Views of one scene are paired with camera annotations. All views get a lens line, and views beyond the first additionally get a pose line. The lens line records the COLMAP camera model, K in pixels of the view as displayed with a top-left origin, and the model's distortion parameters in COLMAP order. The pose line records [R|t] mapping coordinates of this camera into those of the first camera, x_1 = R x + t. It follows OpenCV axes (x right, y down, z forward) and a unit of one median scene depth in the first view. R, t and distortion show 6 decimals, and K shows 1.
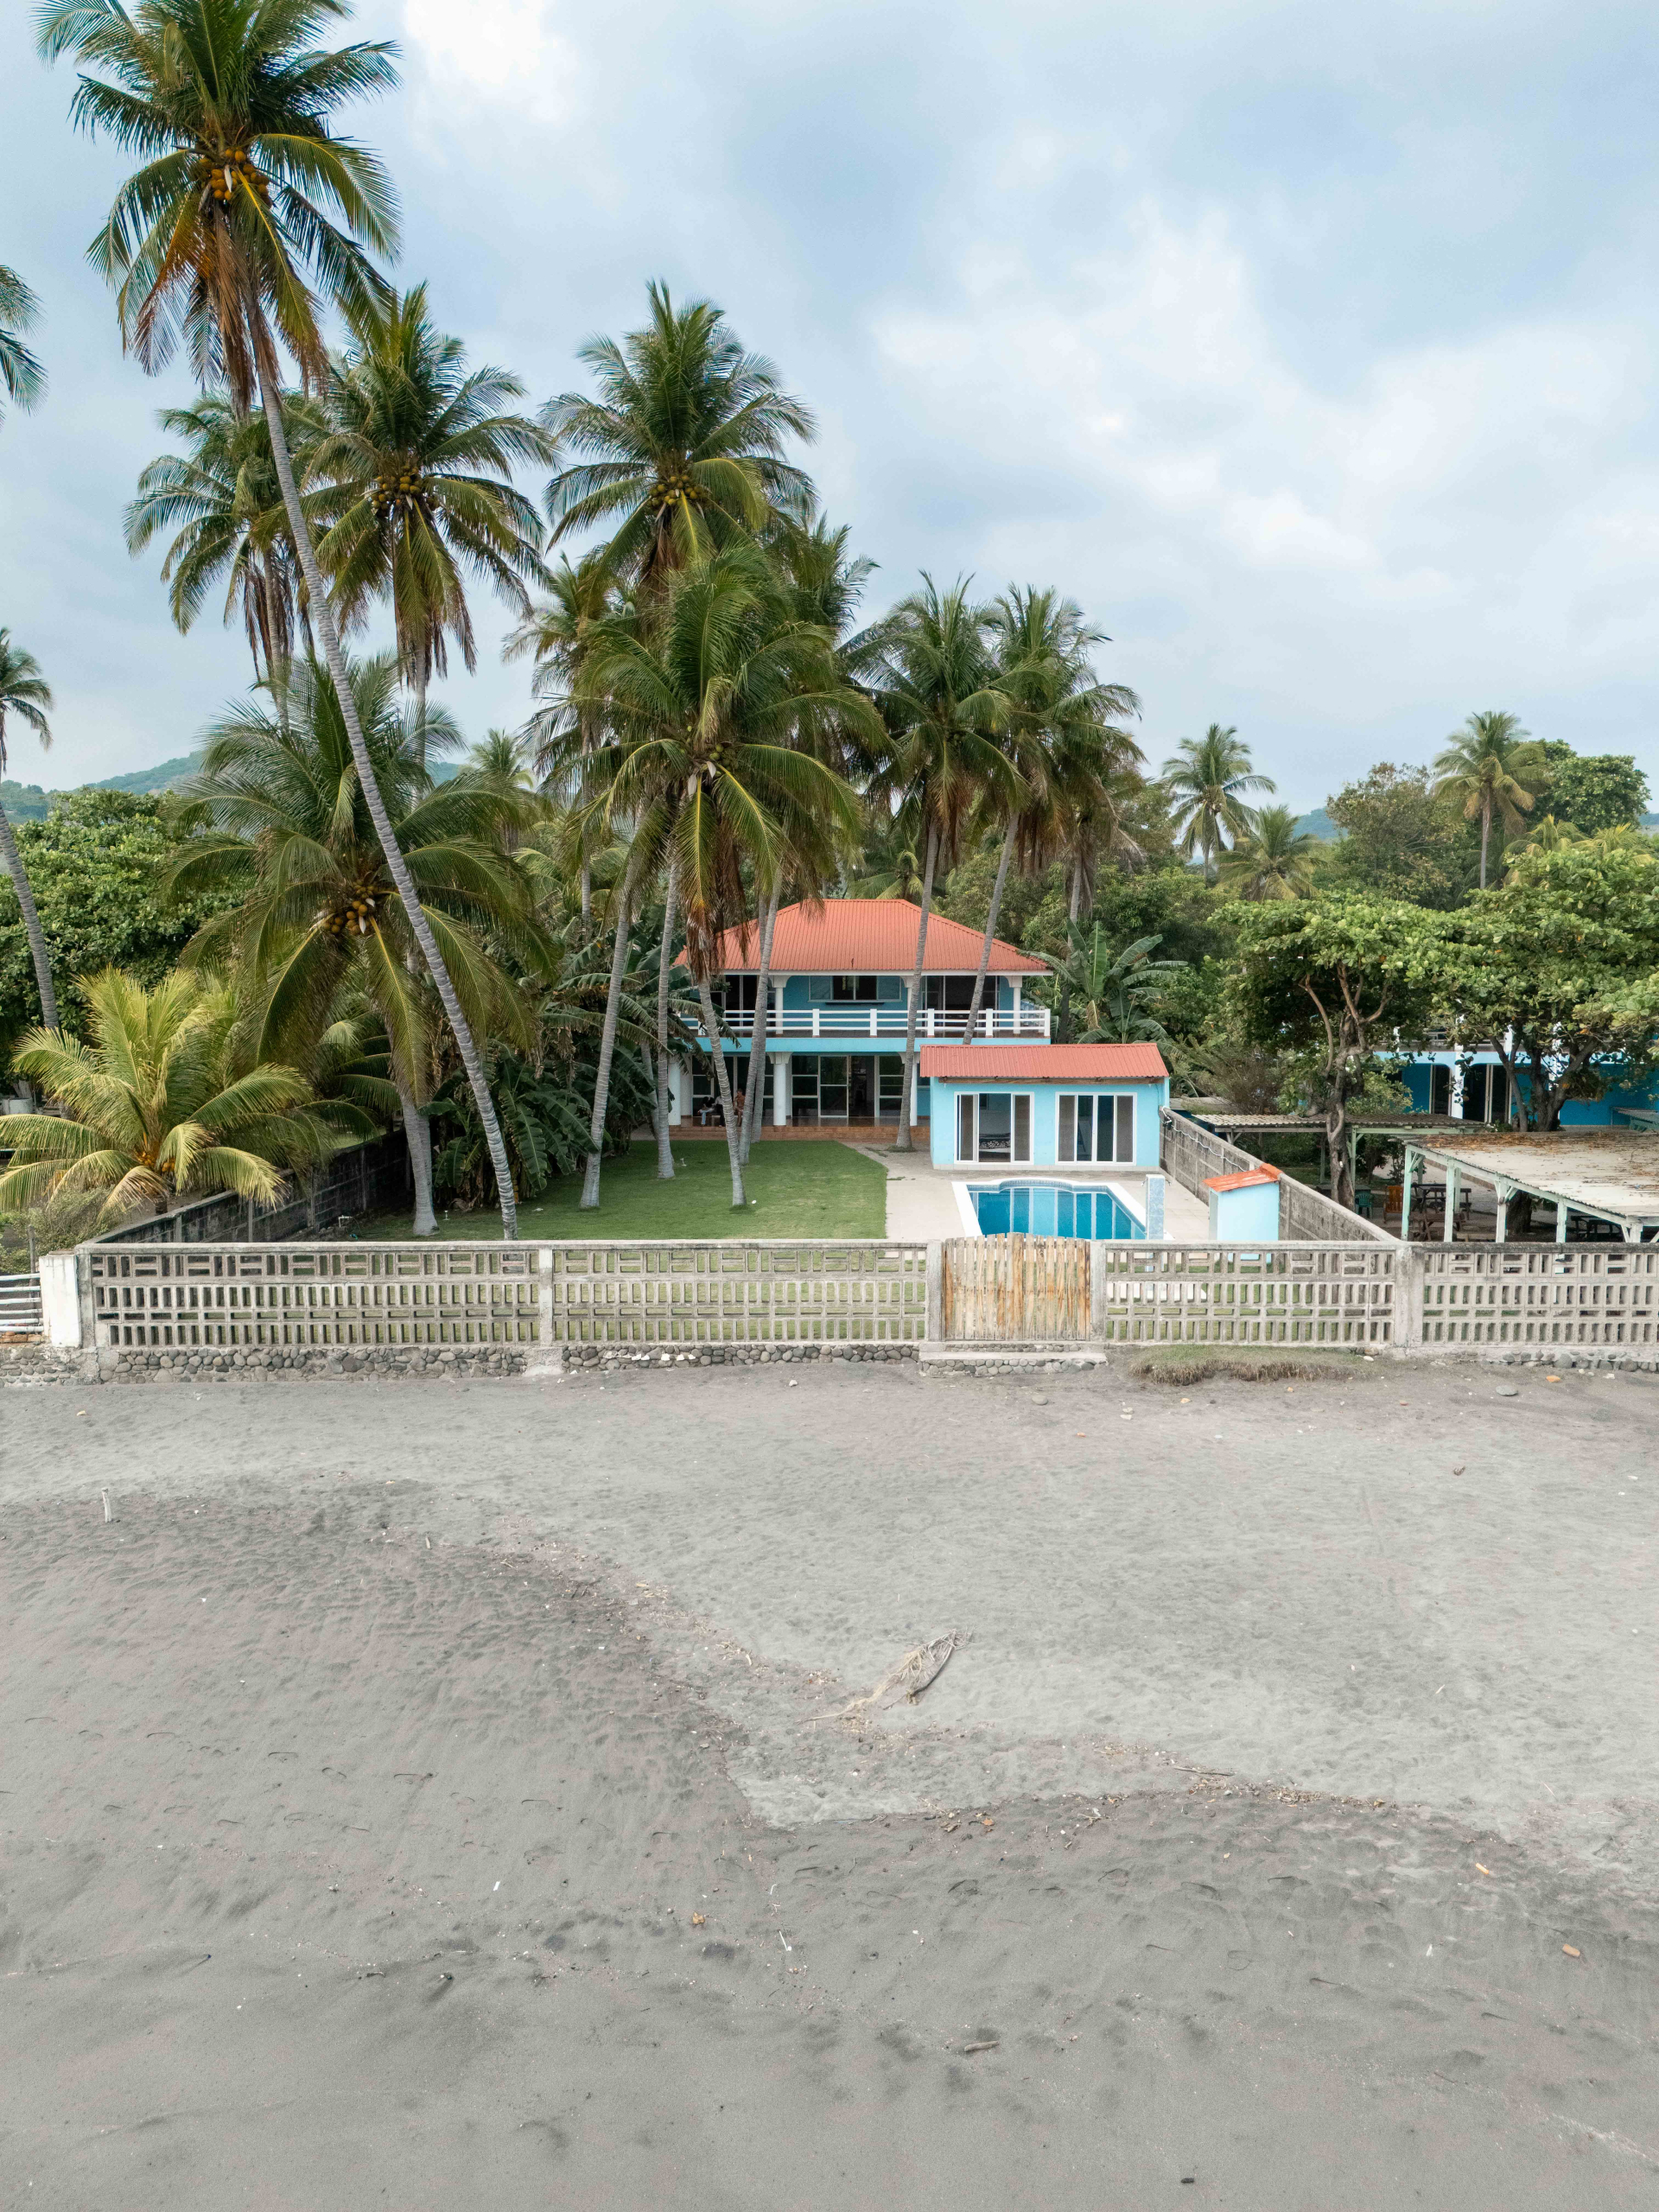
lens RADIAL K [[1612.4, 0, 829.5], [0, 1612.4, 1106.0], [0, 0, 1]] dist [0.090675, -0.130728]
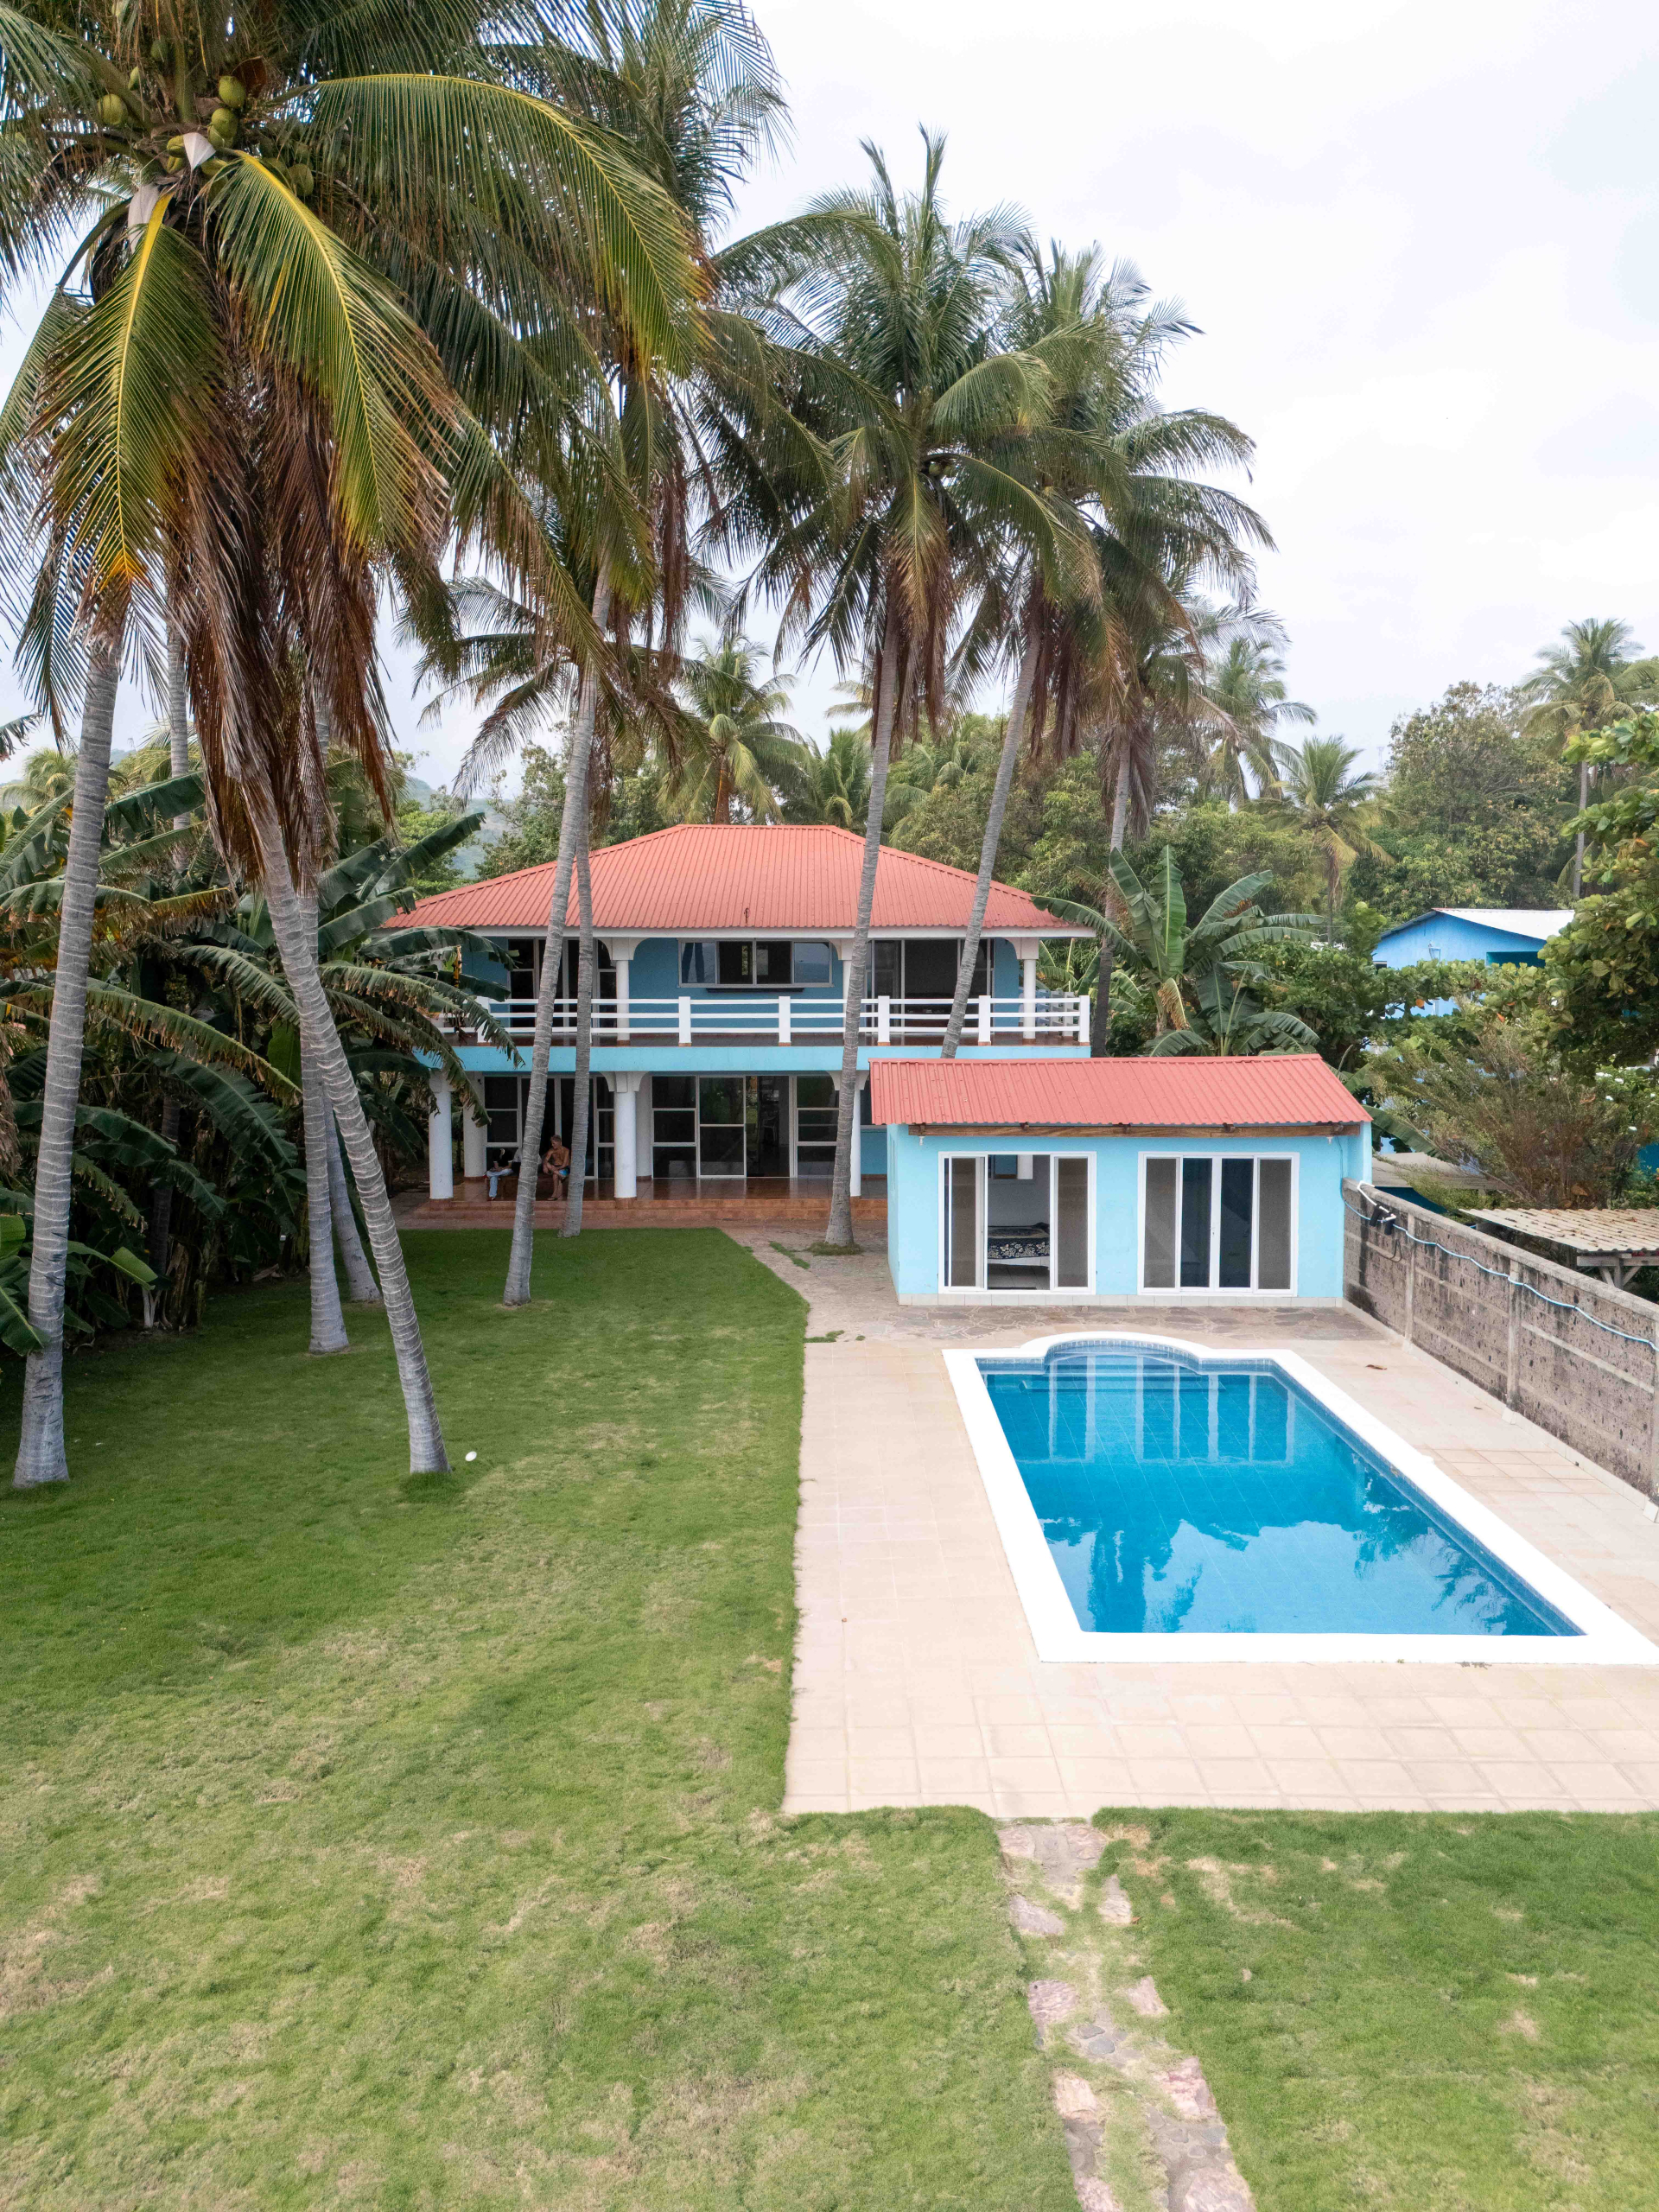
lens RADIAL K [[1617.3, 0, 829.5], [0, 1617.3, 1106.0], [0, 0, 1]] dist [0.045660, -0.003840]
pose [[0.999012, -0.005993, 0.044033, 0.017720], [0.006246, 0.999965, -0.005619, -0.017838], [-0.043997, 0.005889, 0.999014, 0.425472]]
